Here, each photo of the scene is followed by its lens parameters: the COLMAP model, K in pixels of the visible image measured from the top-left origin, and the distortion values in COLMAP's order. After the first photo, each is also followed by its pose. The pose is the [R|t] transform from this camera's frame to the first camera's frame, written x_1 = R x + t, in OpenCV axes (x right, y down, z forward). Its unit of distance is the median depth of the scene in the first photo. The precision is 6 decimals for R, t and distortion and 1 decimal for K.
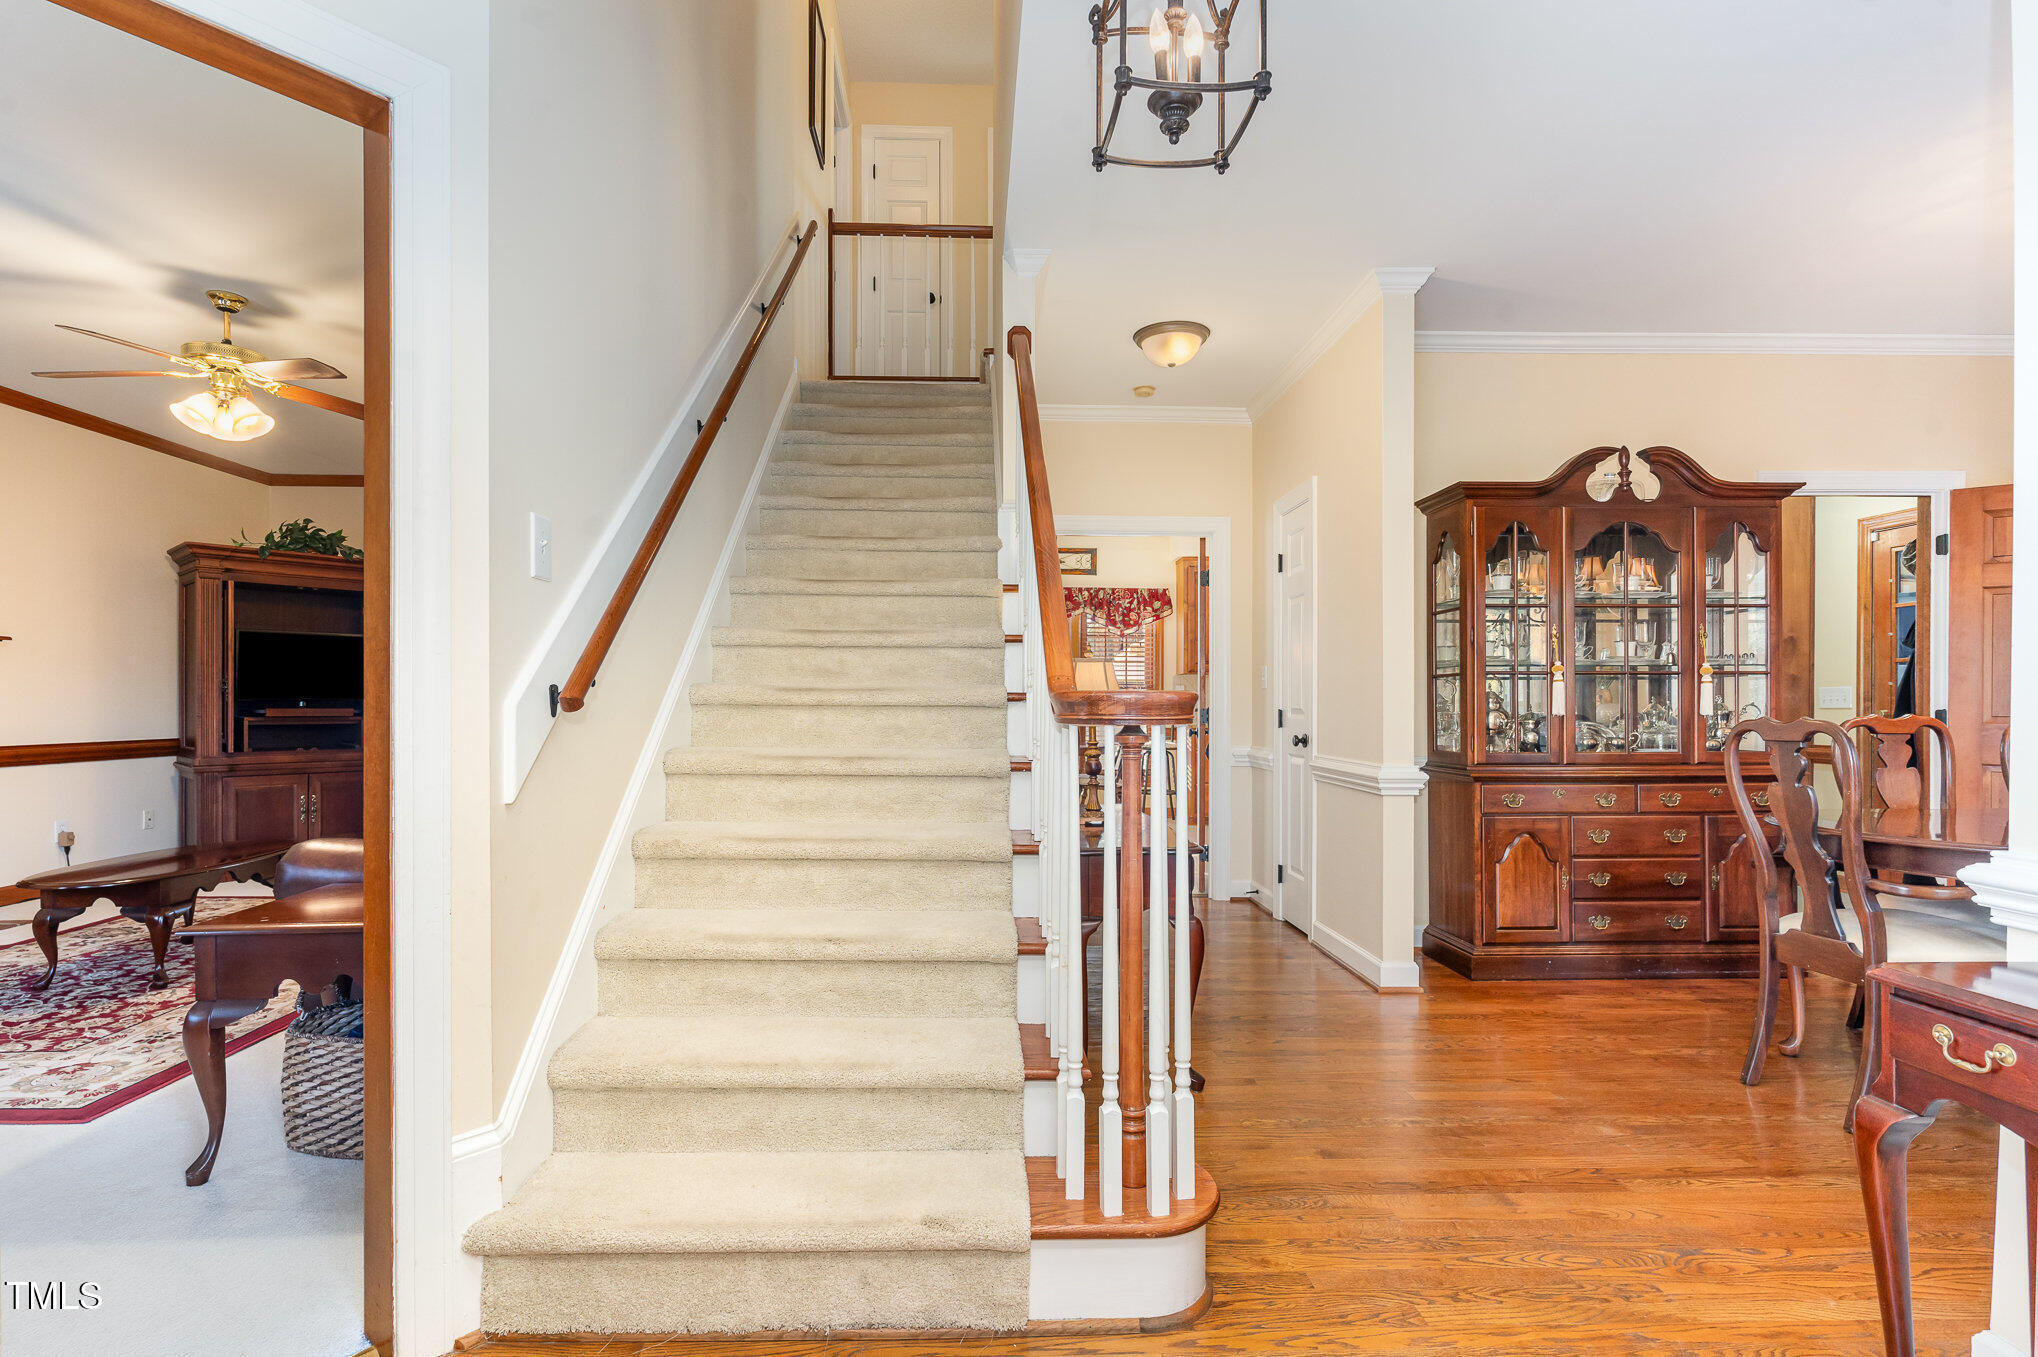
lens RADIAL K [[983.5, 0, 994.2], [0, 983.5, 698.6], [0, 0, 1]] dist [-0.001482, -0.001529]
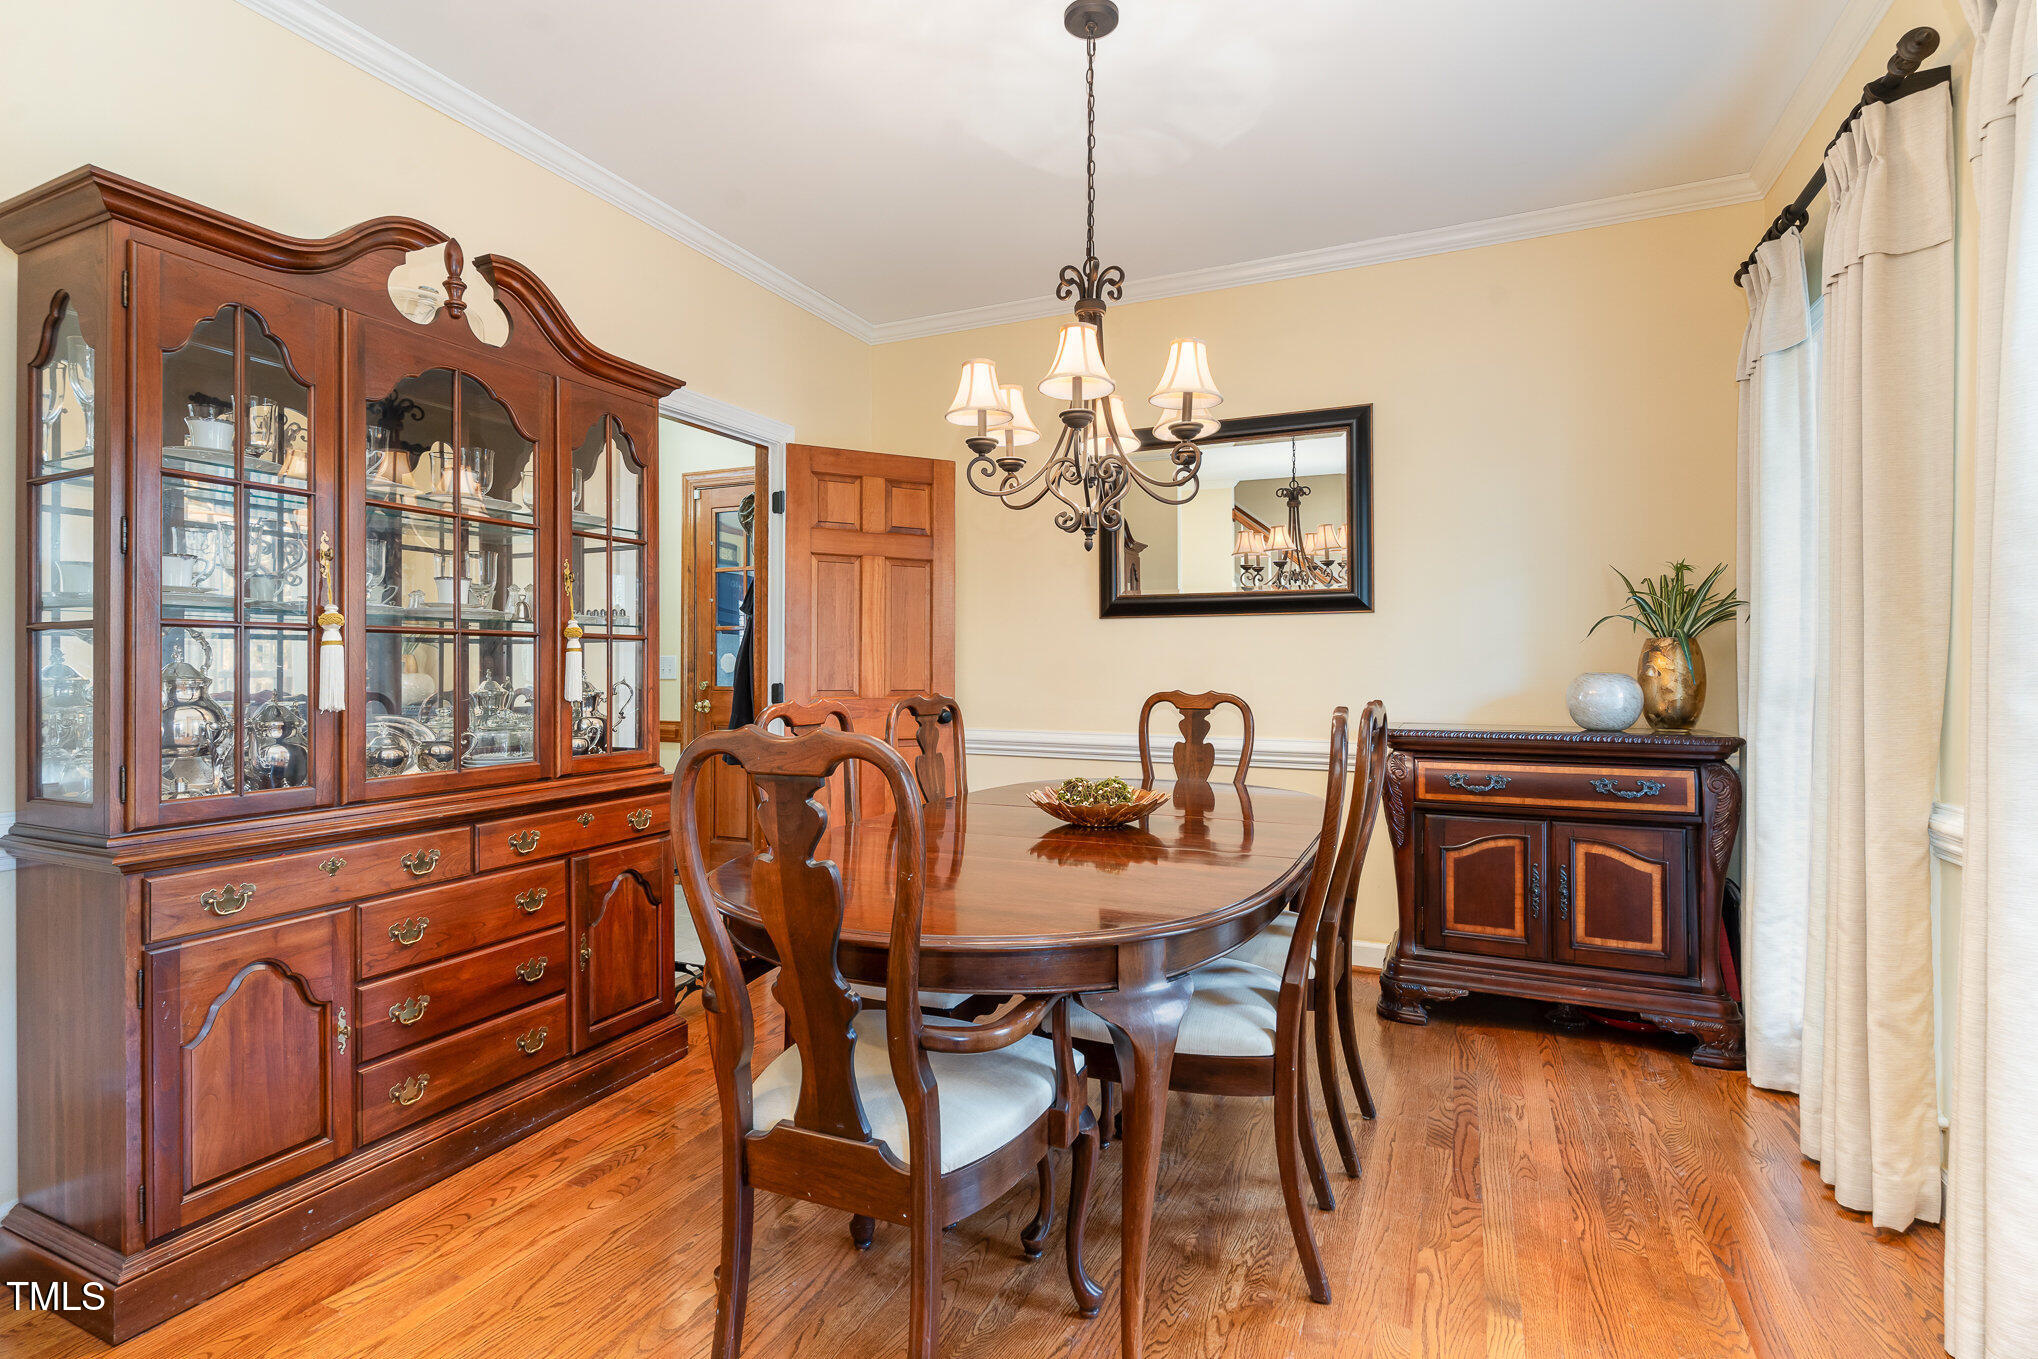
lens RADIAL K [[1052.6, 0, 1020.7], [0, 1052.6, 671.5], [0, 0, 1]] dist [-0.000243, -0.000491]
pose [[0.464483, -0.001322, 0.885581, 0.246976], [-0.007407, 0.999958, 0.005378, -0.008481], [-0.885551, -0.009057, 0.464454, 0.414126]]
